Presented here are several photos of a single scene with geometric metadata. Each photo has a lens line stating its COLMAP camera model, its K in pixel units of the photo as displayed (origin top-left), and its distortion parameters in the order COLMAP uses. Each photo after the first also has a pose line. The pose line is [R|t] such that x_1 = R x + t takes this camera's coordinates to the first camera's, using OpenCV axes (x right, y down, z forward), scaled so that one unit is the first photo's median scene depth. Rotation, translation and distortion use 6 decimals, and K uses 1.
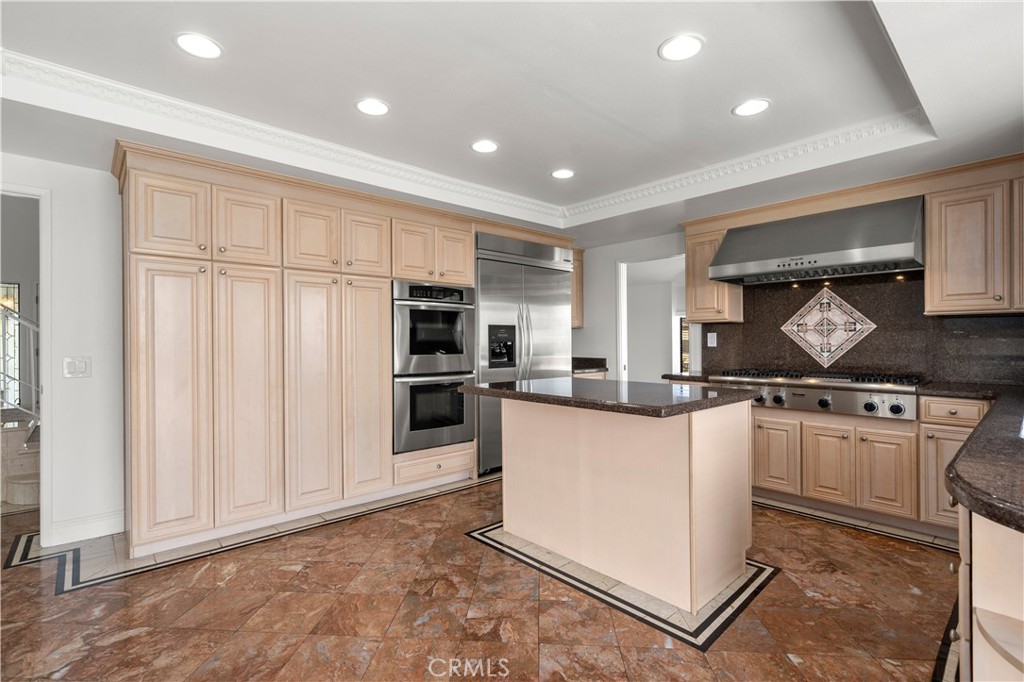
lens RADIAL K [[485.1, 0, 504.1], [0, 485.1, 340.0], [0, 0, 1]] dist [-0.002989, 0.001028]
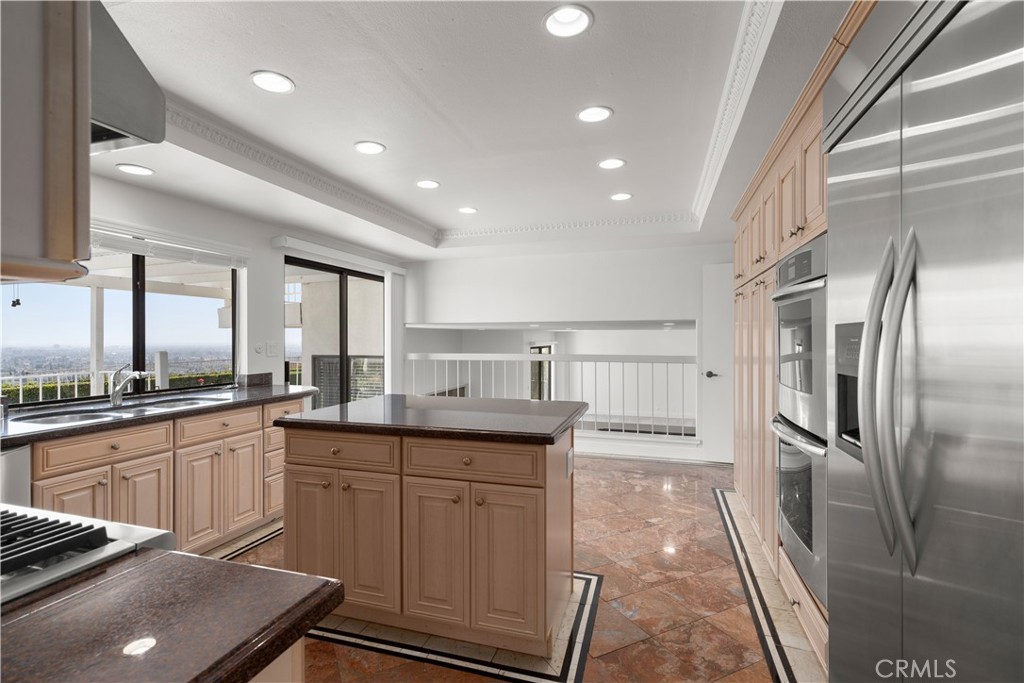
lens RADIAL K [[485.1, 0, 511.2], [0, 485.1, 338.0], [0, 0, 1]] dist [-0.002989, 0.001028]
pose [[-0.857062, 0.003901, -0.515199, 0.612151], [0.002633, 0.999991, 0.003192, -0.045835], [0.515207, 0.001379, -0.857065, 1.975331]]
